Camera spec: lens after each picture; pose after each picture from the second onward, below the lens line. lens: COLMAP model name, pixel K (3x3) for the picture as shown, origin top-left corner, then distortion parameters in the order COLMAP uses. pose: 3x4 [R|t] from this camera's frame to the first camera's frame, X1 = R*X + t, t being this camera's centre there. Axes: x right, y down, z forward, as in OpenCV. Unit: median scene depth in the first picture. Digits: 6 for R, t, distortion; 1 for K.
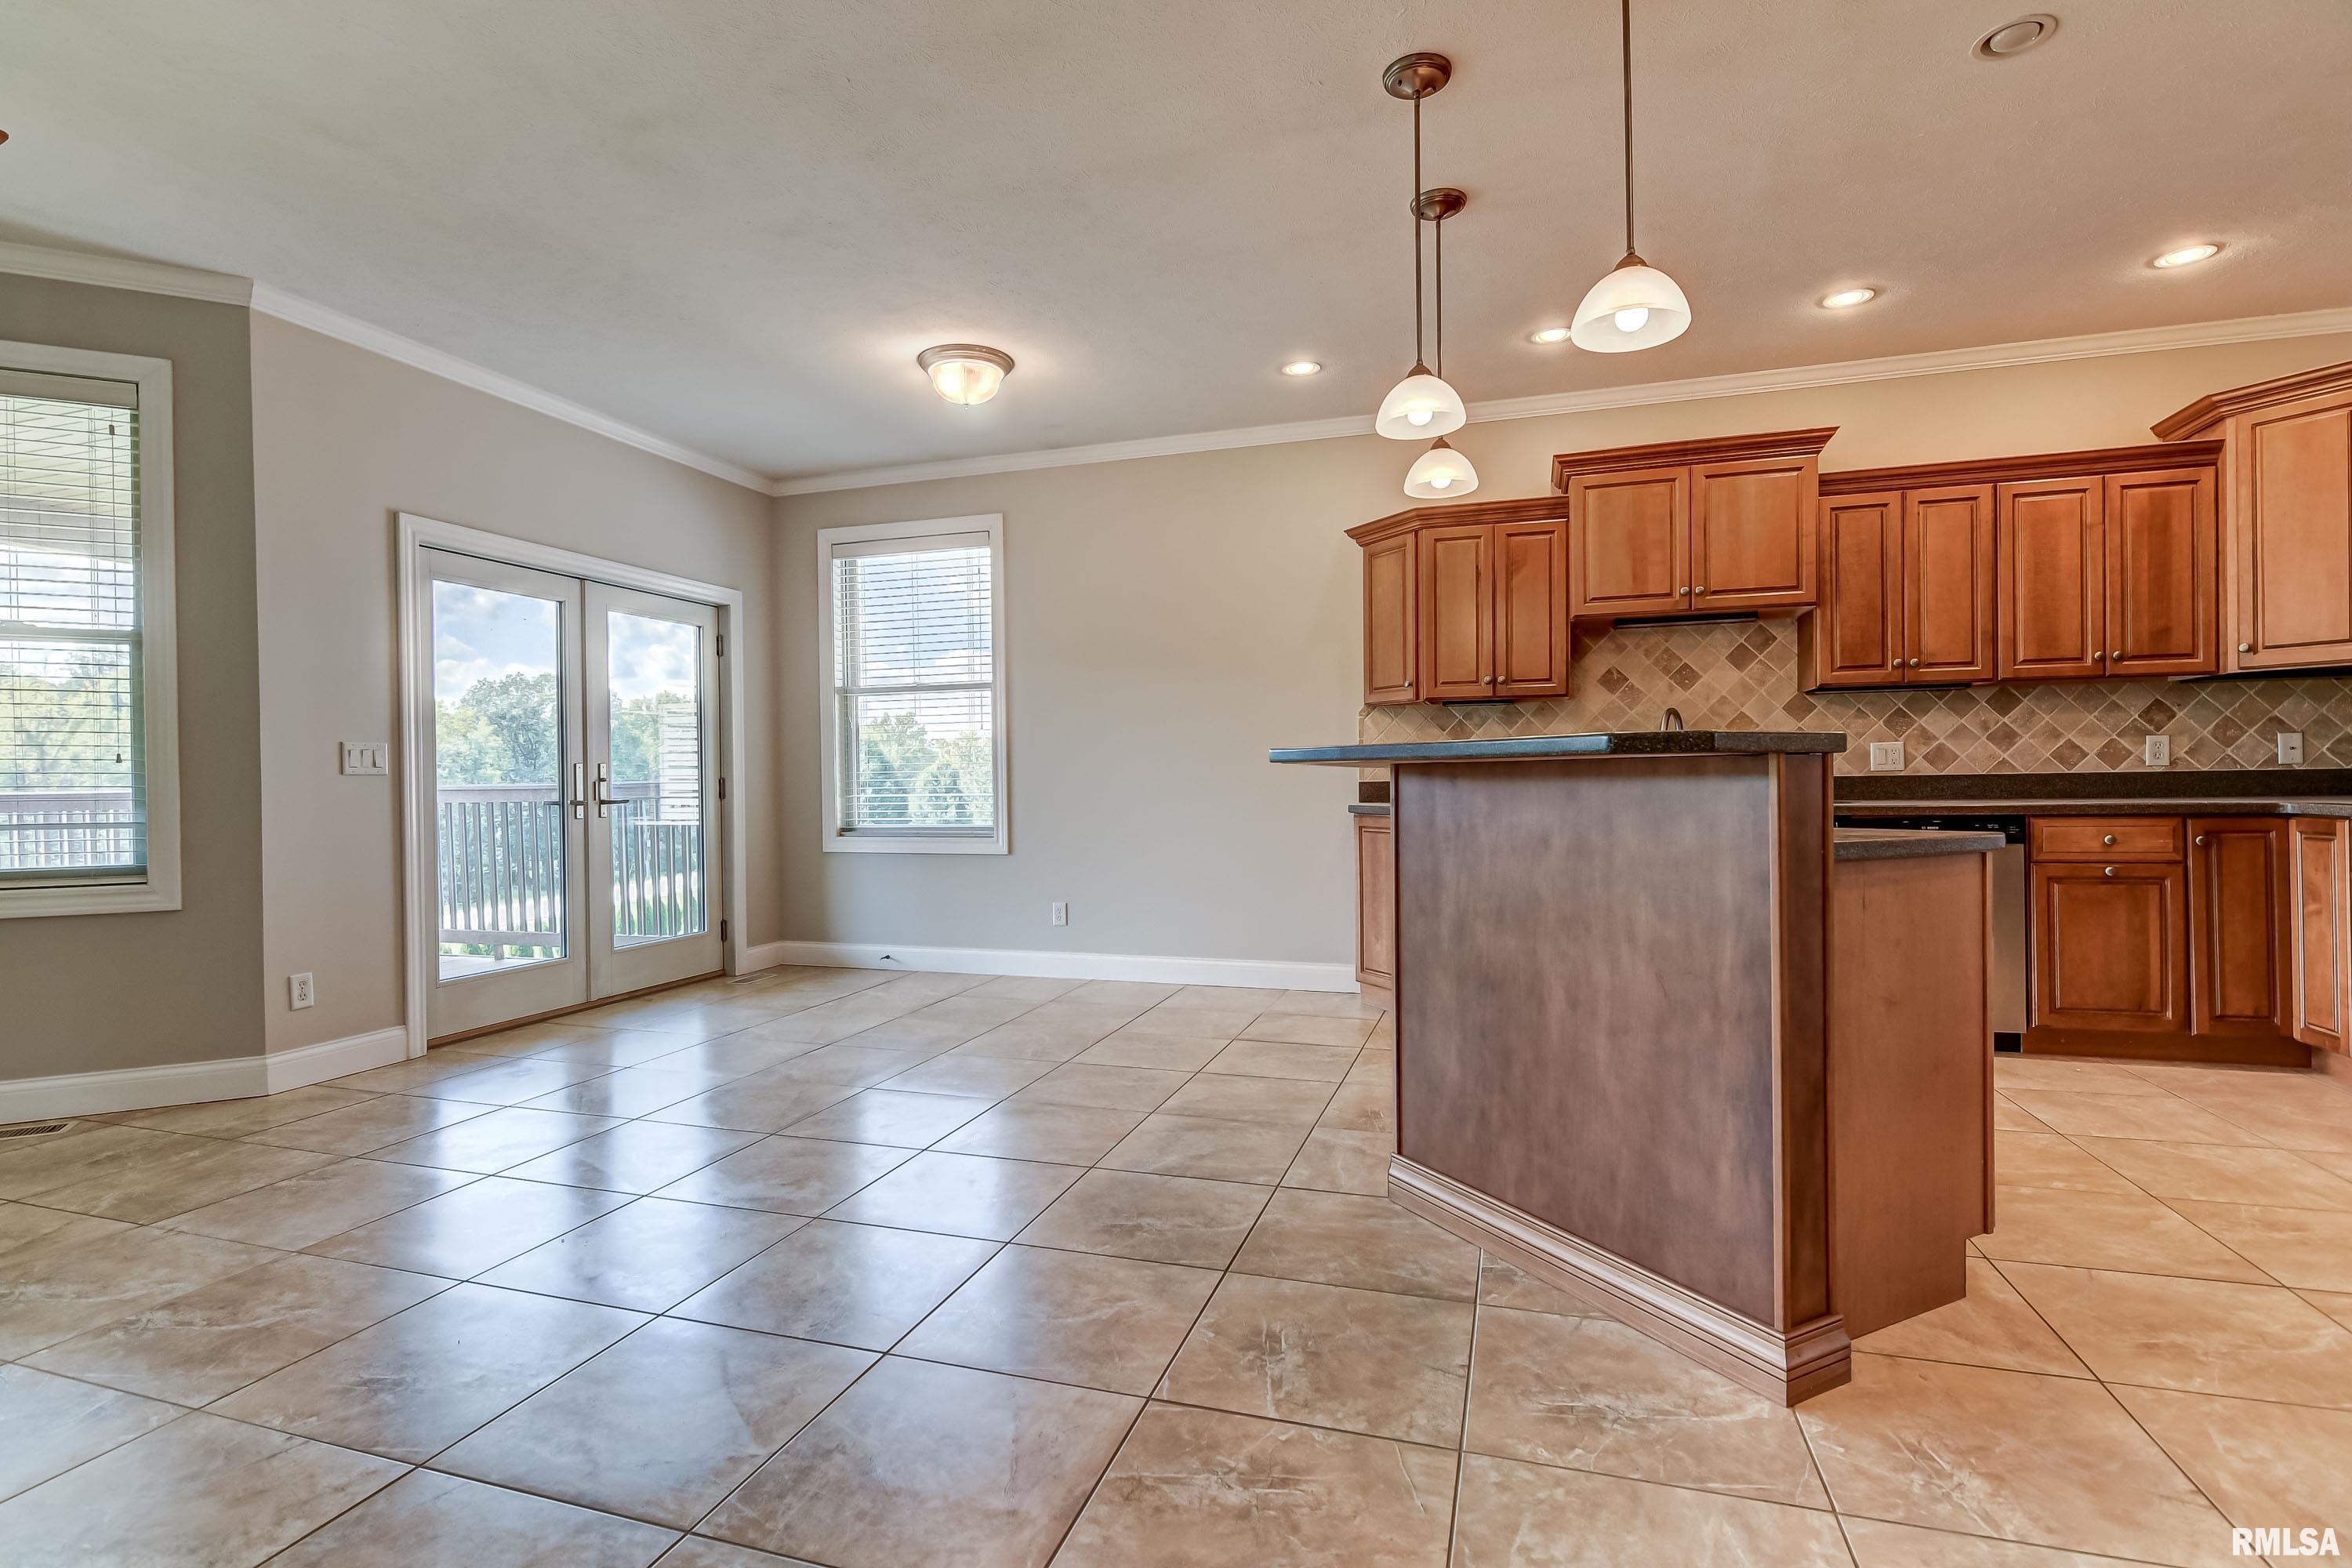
lens RADIAL K [[1130.3, 0, 1158.7], [0, 1130.3, 788.0], [0, 0, 1]] dist [0.010890, -0.008766]
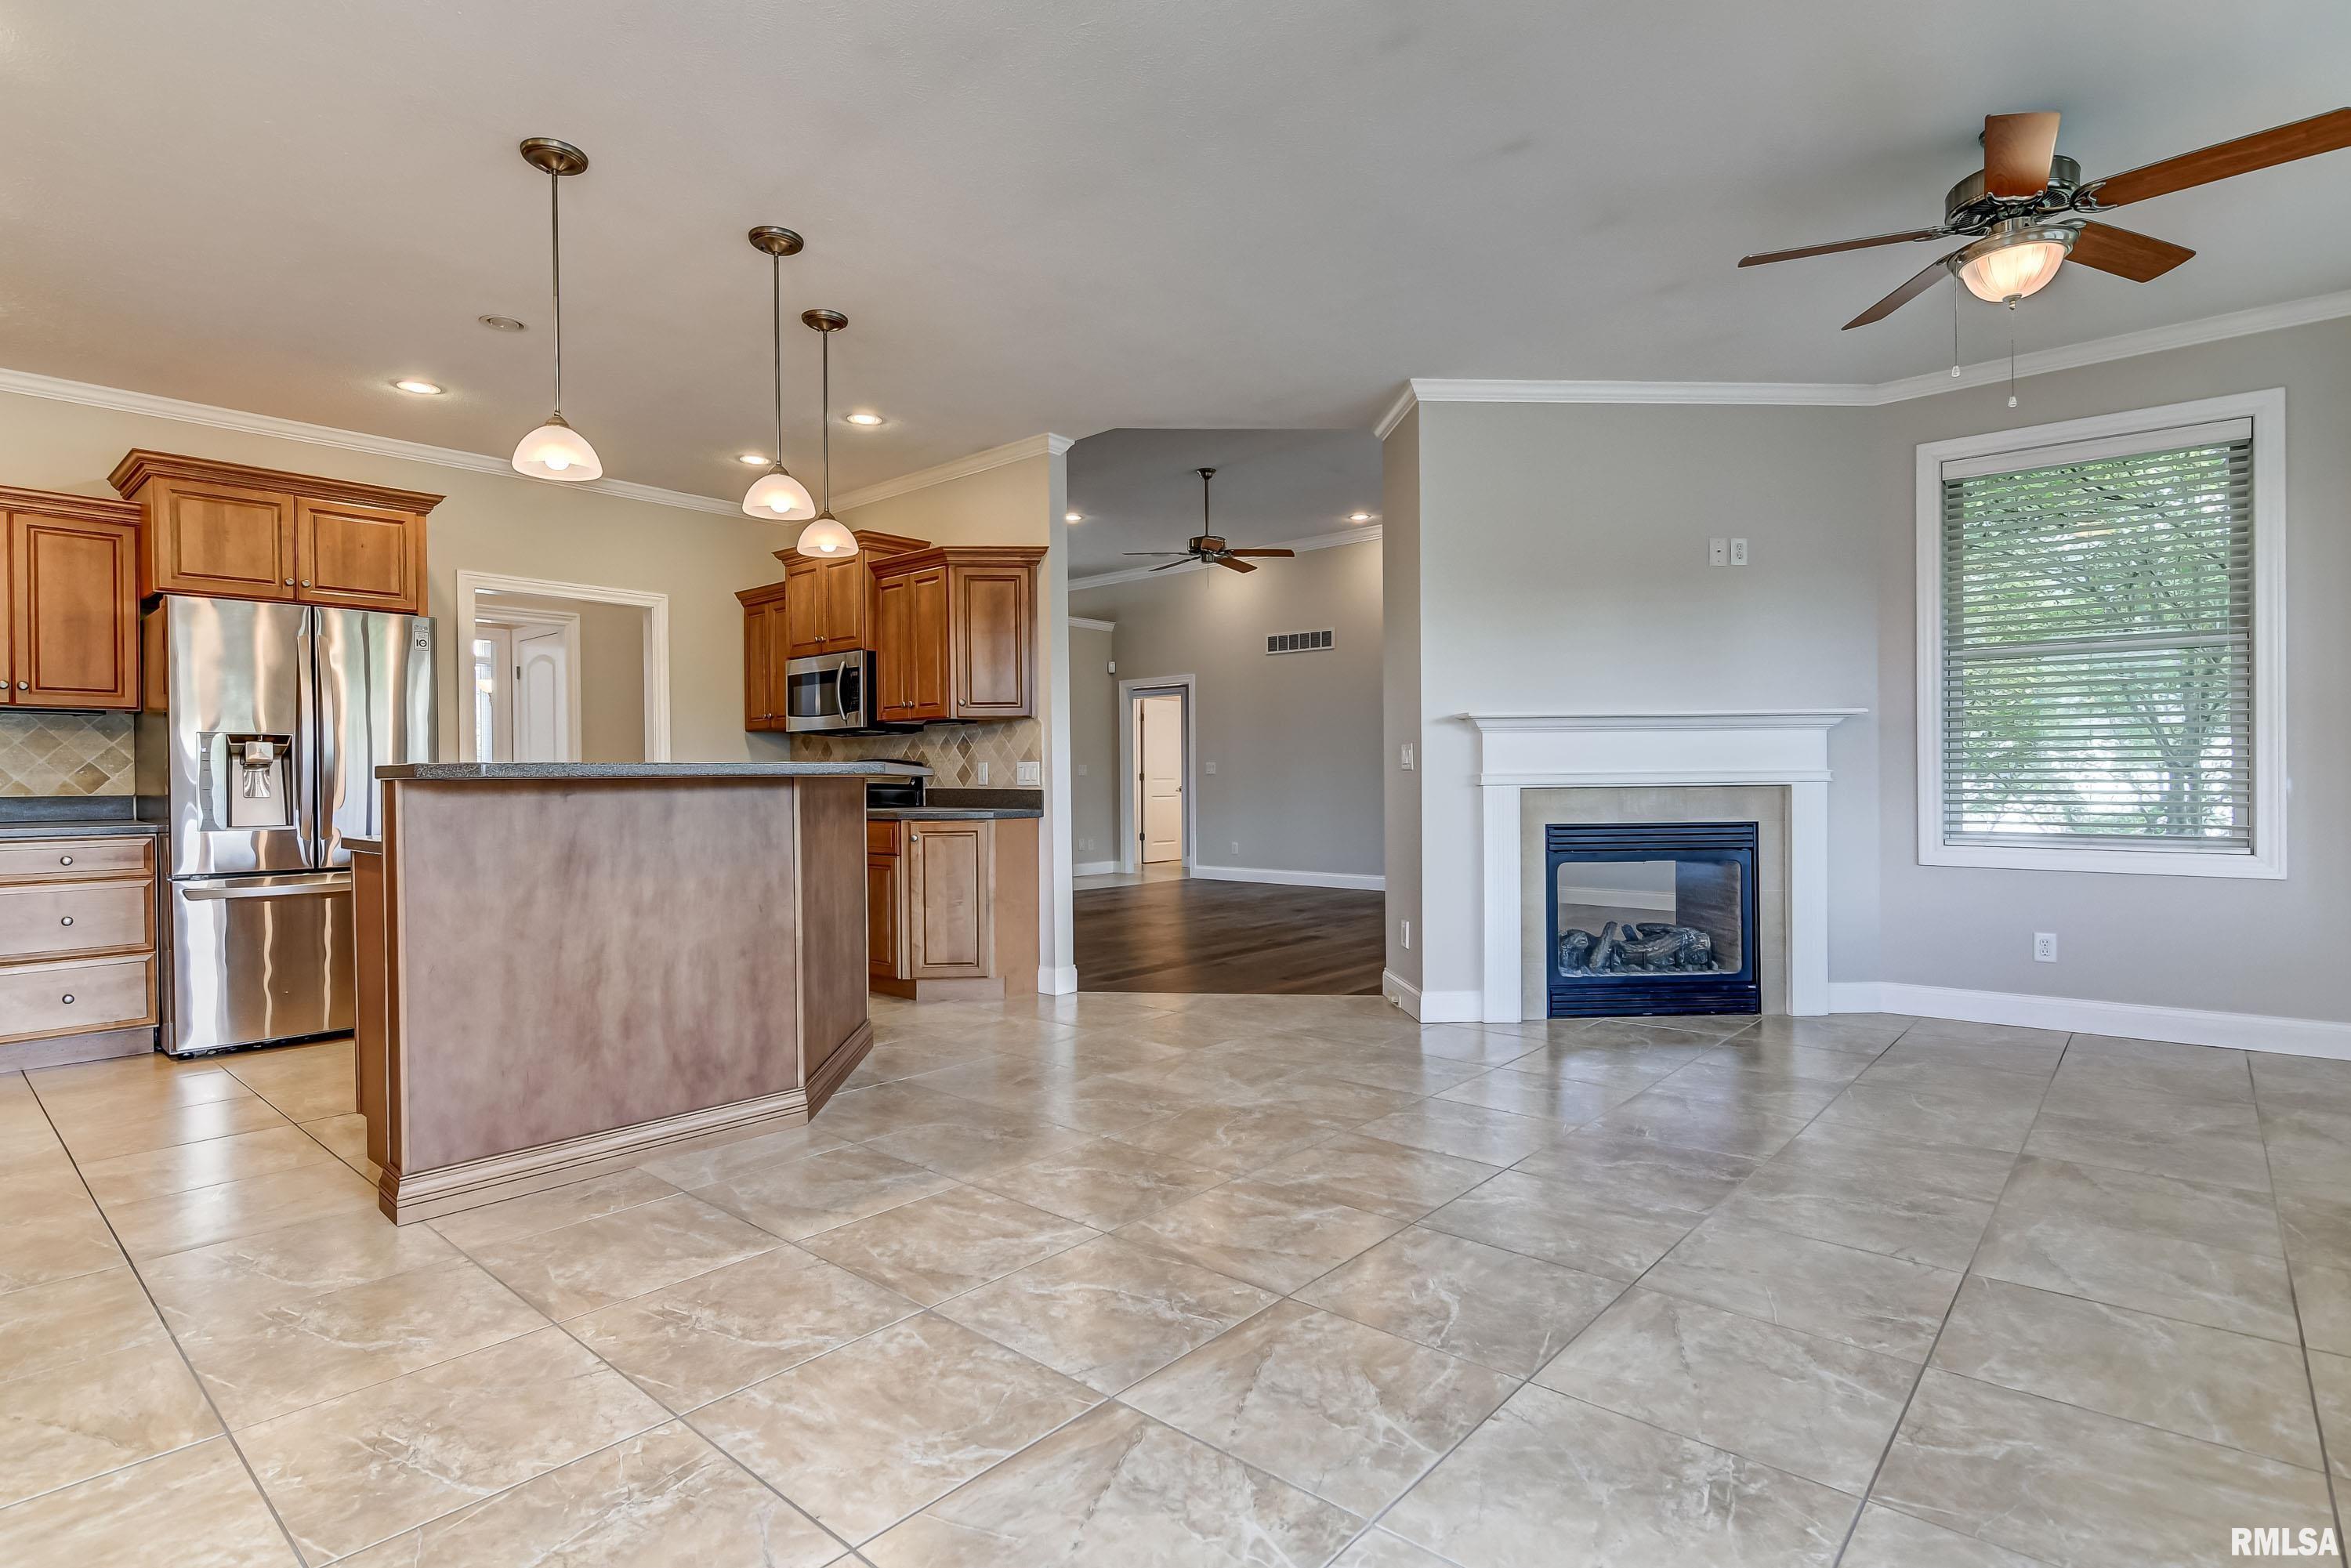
lens RADIAL K [[1158.7, 0, 1162.4], [0, 1158.7, 786.2], [0, 0, 1]] dist [0.012293, -0.000957]
pose [[-0.919174, 0.017763, 0.393451, -0.421953], [0.022674, 0.999712, 0.007839, -0.007229], [-0.393199, 0.016127, -0.919312, 1.273696]]
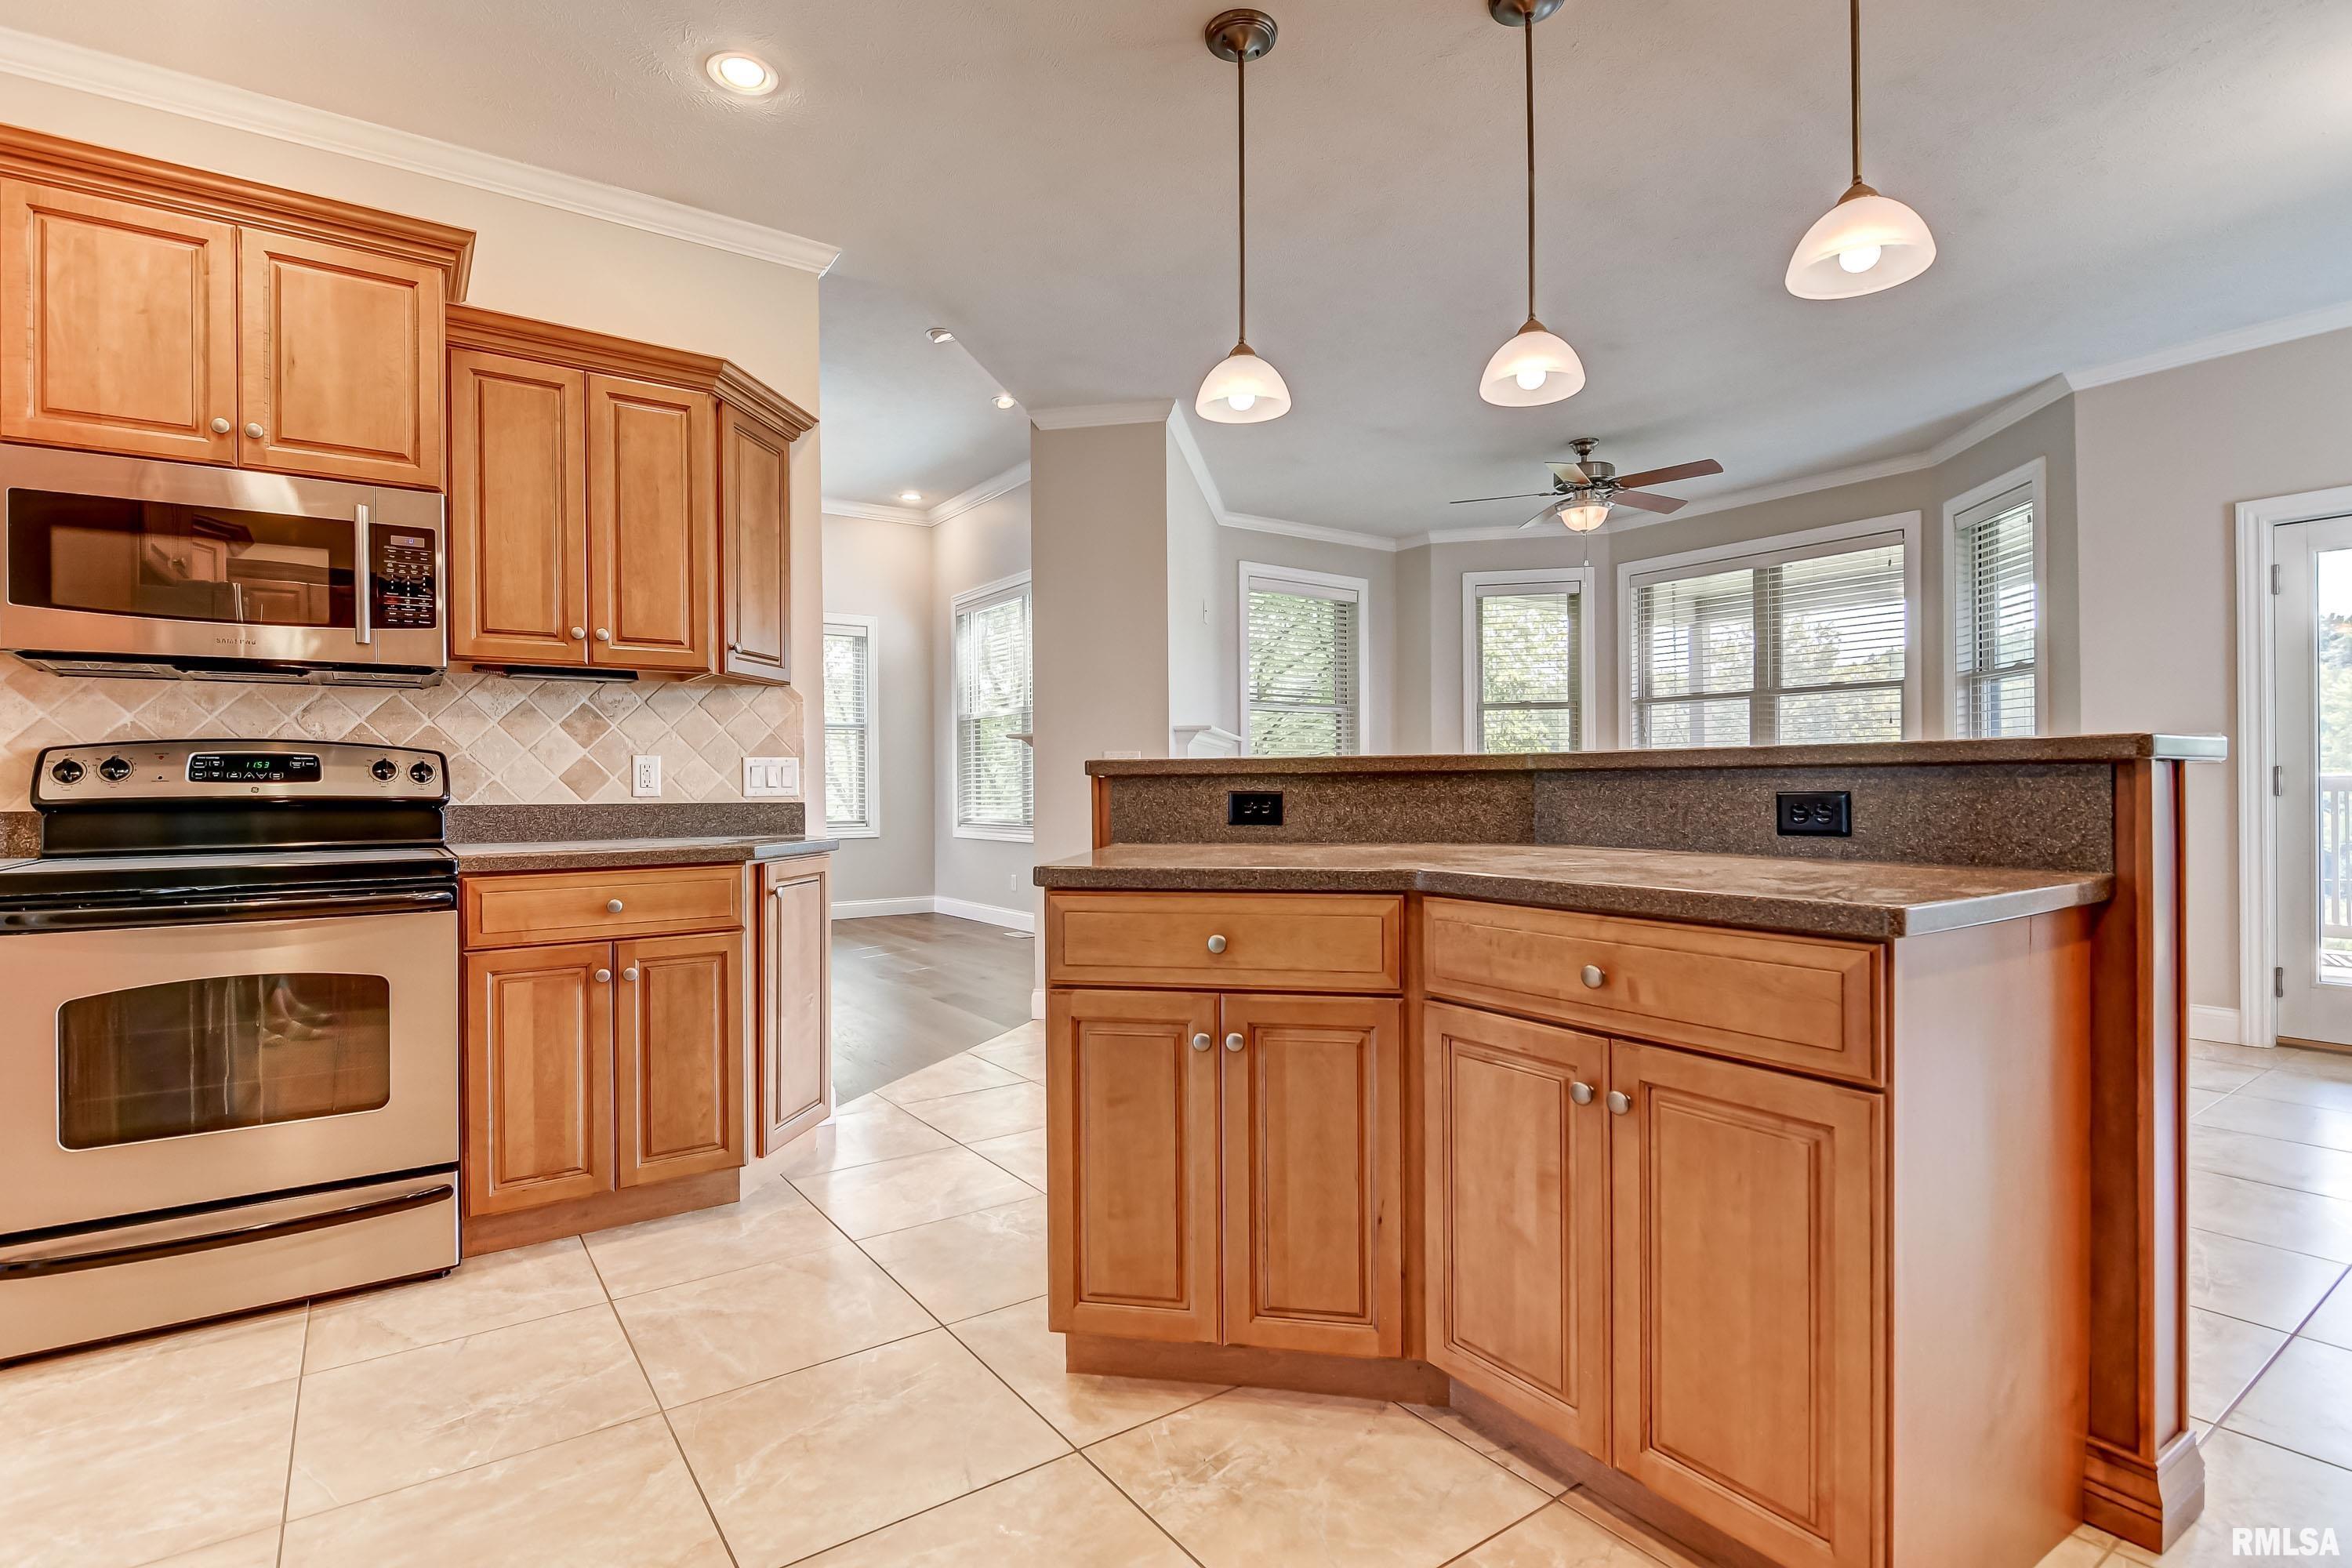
lens RADIAL K [[1130.3, 0, 1152.9], [0, 1130.3, 783.3], [0, 0, 1]] dist [0.010890, -0.008766]
pose [[-0.605111, 0.017228, -0.795954, 0.701588], [0.011239, 0.999851, 0.013097, -0.016460], [0.796061, -0.001021, -0.605215, 0.813849]]
